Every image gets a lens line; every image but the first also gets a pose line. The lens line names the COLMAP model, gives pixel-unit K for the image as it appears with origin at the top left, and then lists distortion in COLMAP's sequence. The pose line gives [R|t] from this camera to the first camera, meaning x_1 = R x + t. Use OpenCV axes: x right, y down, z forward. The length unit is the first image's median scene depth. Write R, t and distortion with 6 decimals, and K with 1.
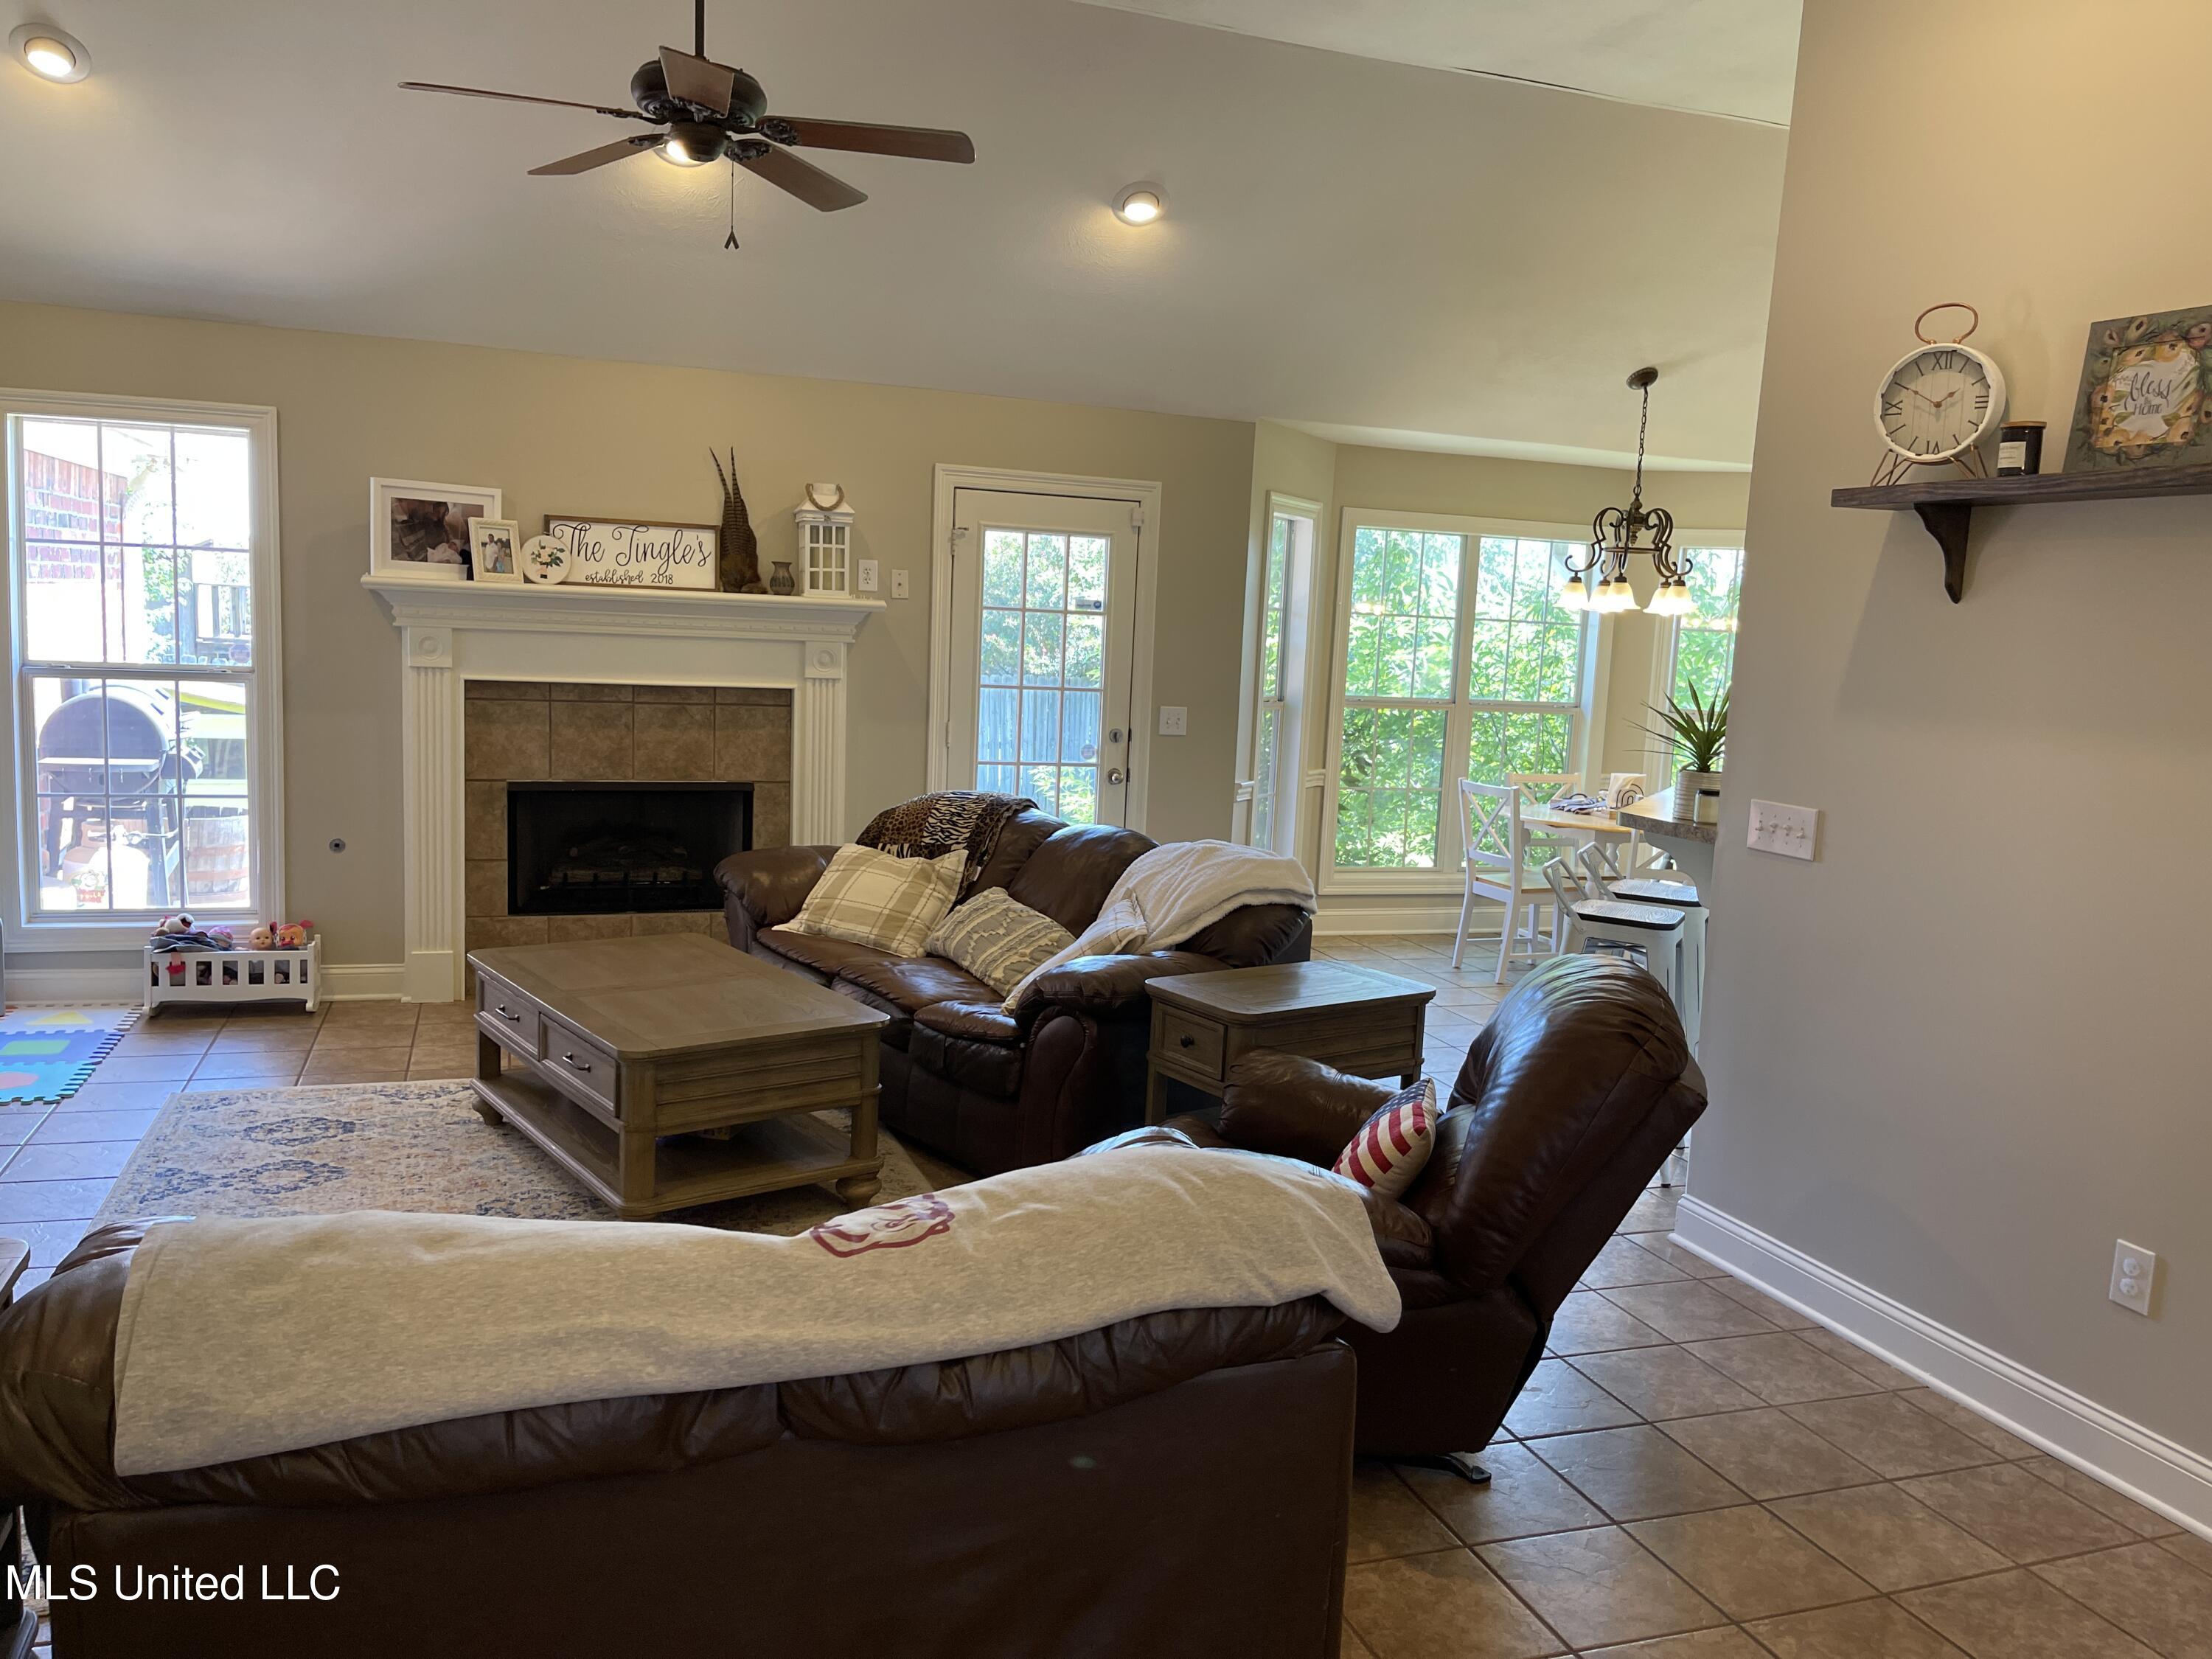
lens RADIAL K [[1675.1, 0, 1120.9], [0, 1675.1, 830.8], [0, 0, 1]] dist [0.062336, -0.097816]
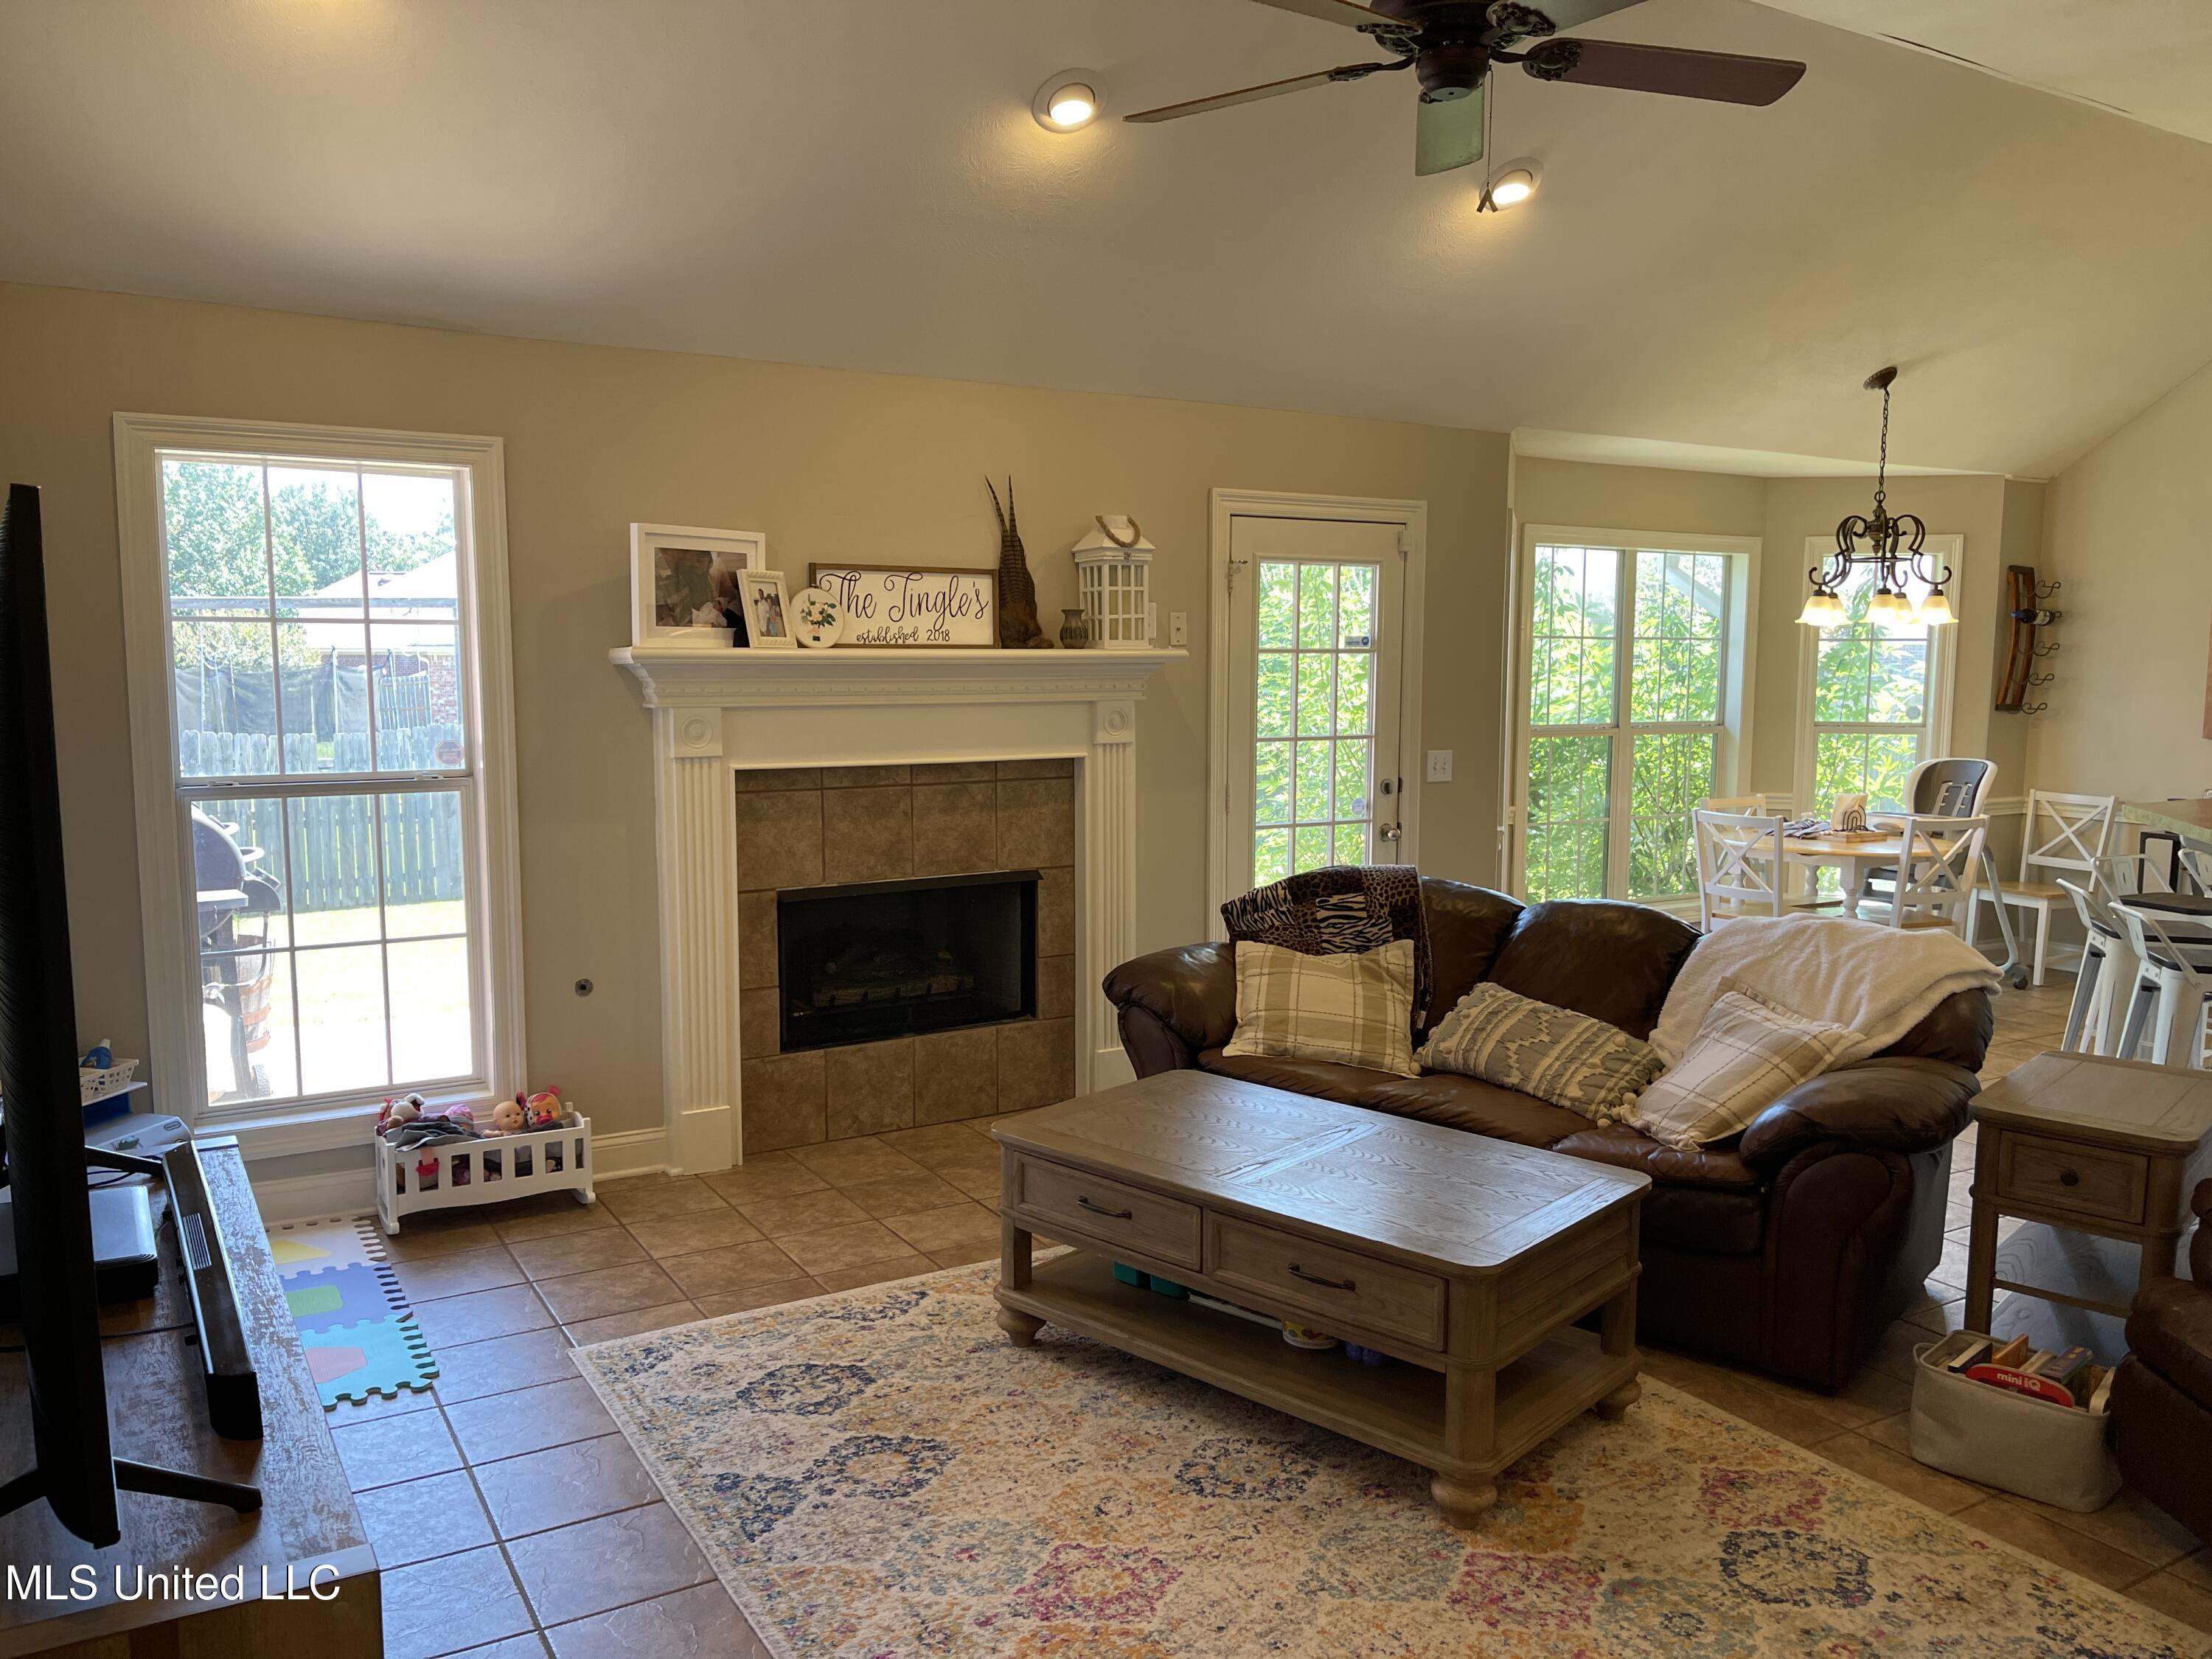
lens RADIAL K [[1672.0, 0, 1106.0], [0, 1672.0, 829.5], [0, 0, 1]] dist [0.077735, -0.120680]
pose [[0.981721, -0.063040, 0.179584, -0.351886], [0.065378, 0.997835, -0.007119, -0.042694], [-0.178746, 0.018730, 0.983717, 0.170950]]
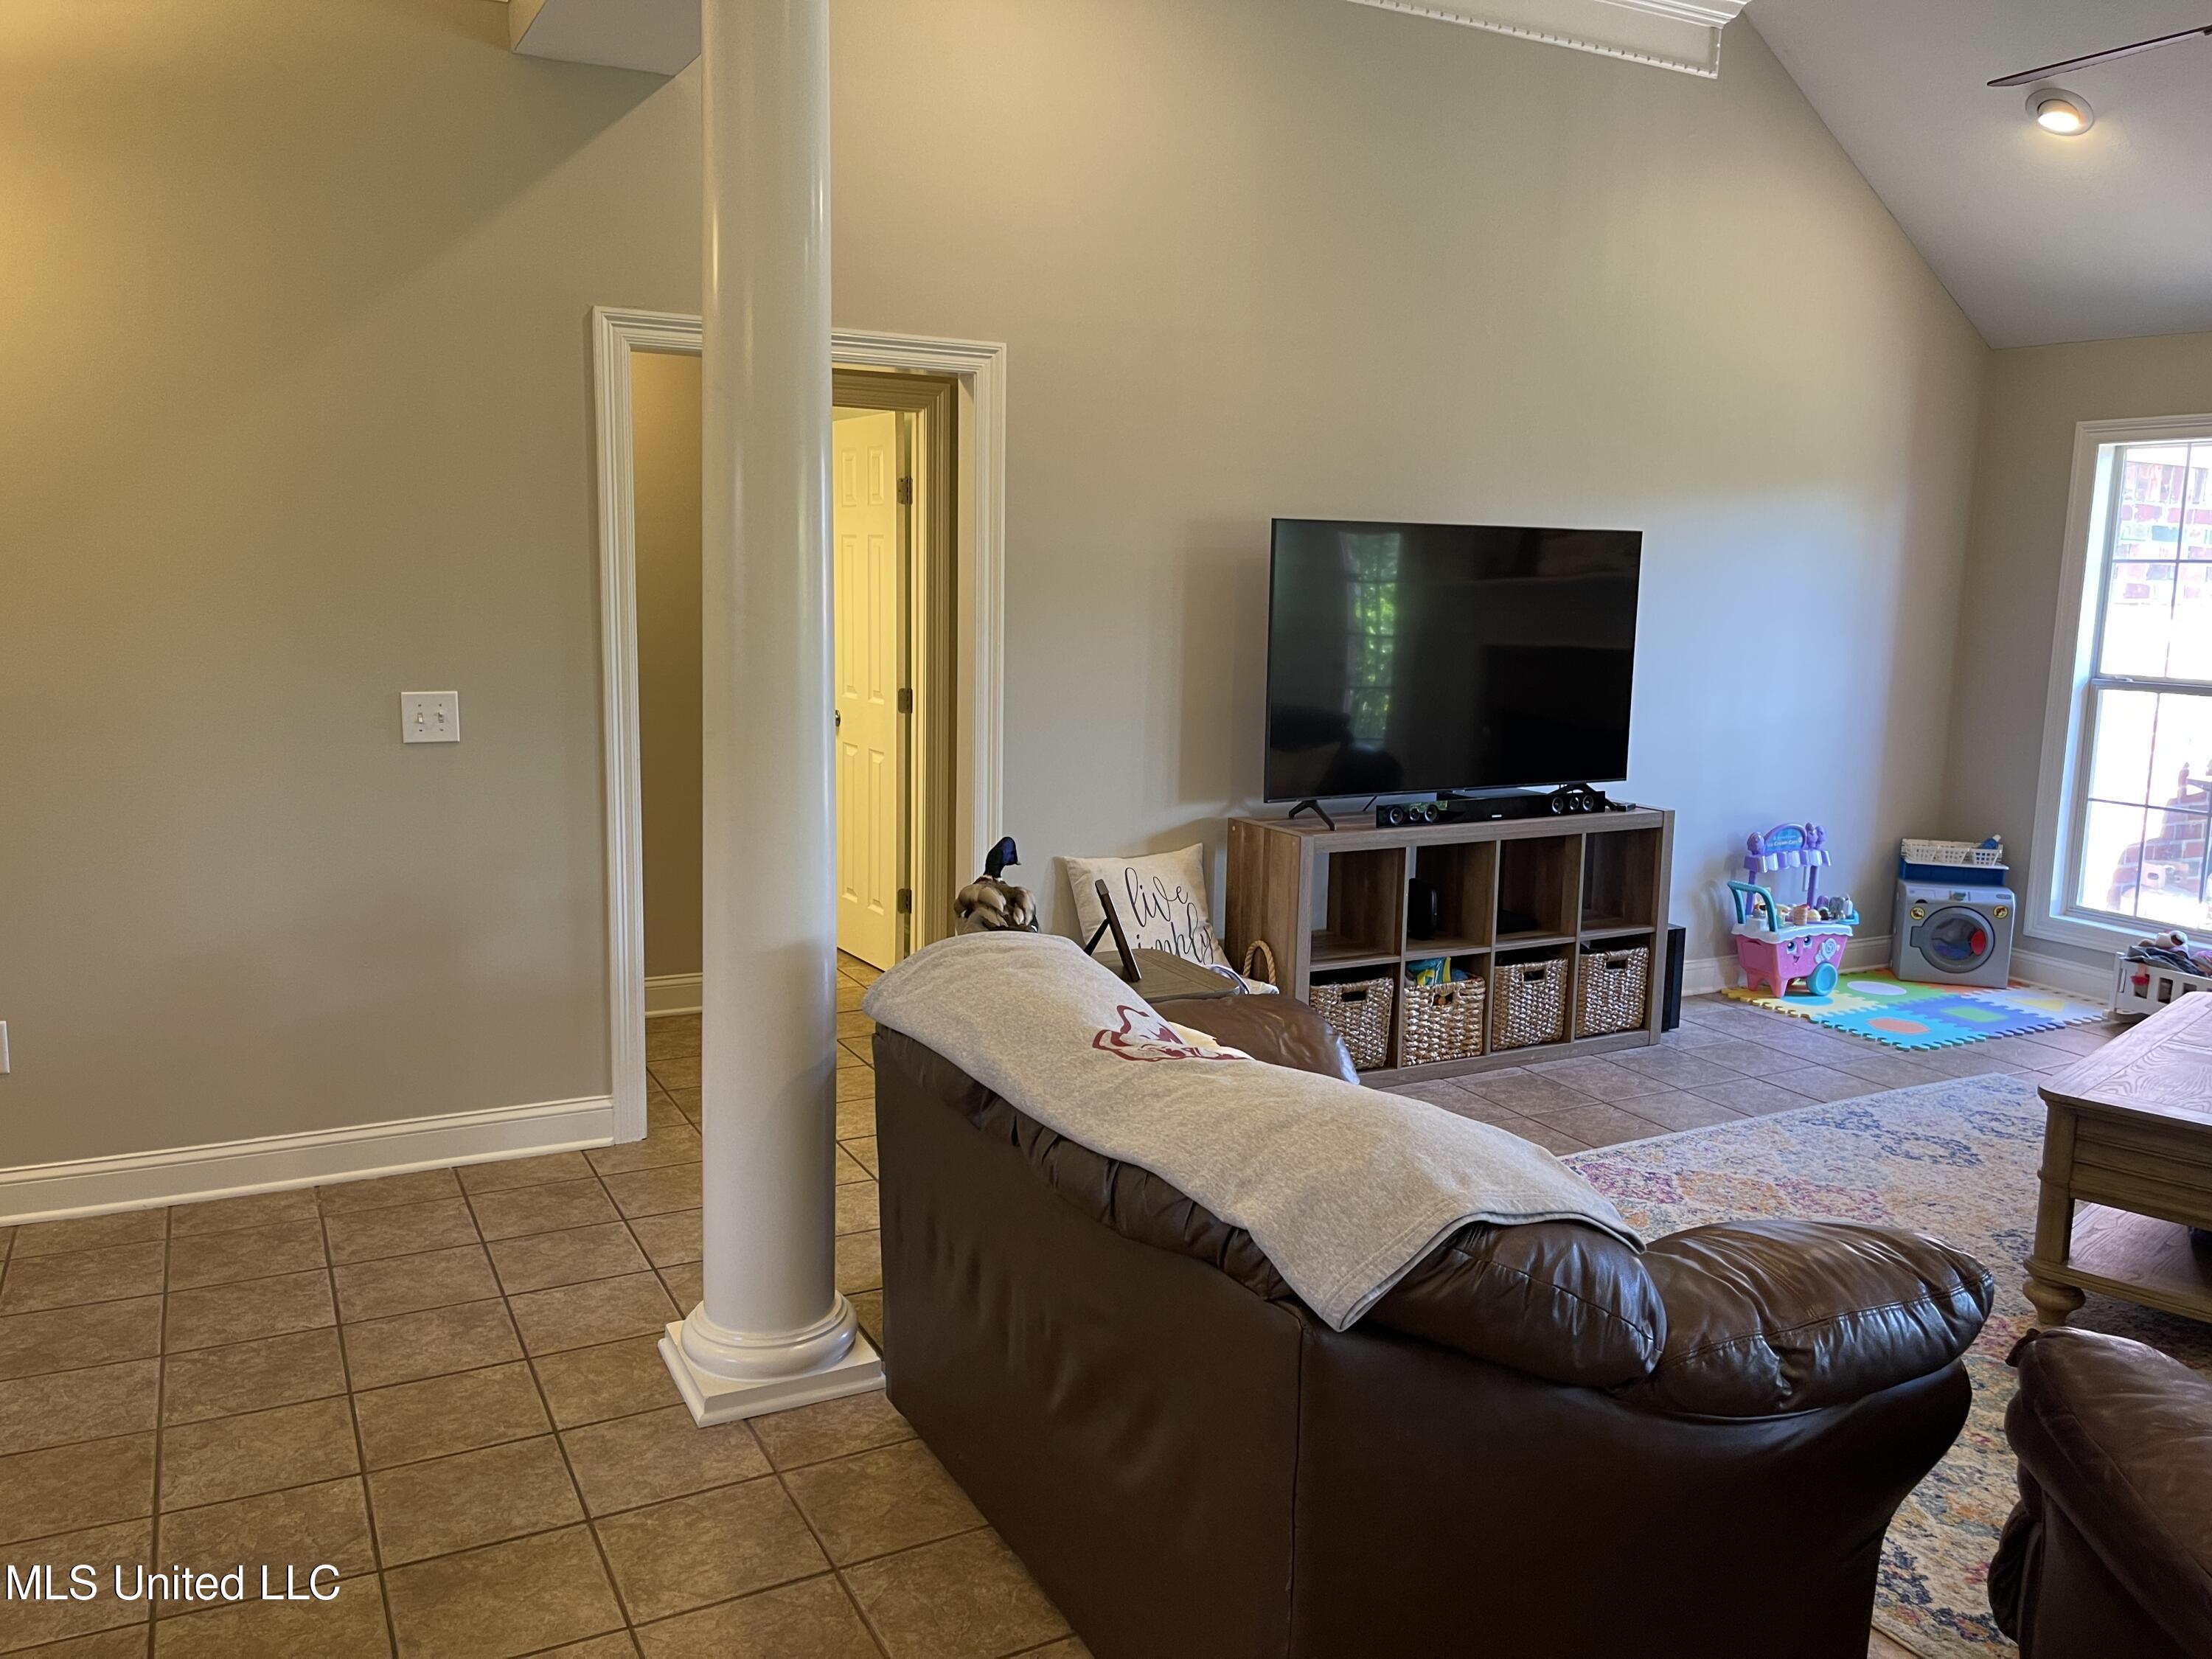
lens RADIAL K [[1675.1, 0, 1120.9], [0, 1675.1, 830.8], [0, 0, 1]] dist [0.062336, -0.097816]
pose [[0.137247, 0.105484, -0.984904, 0.310723], [-0.137392, 0.986730, 0.086534, -0.008956], [0.980962, 0.123441, 0.149918, 0.222984]]
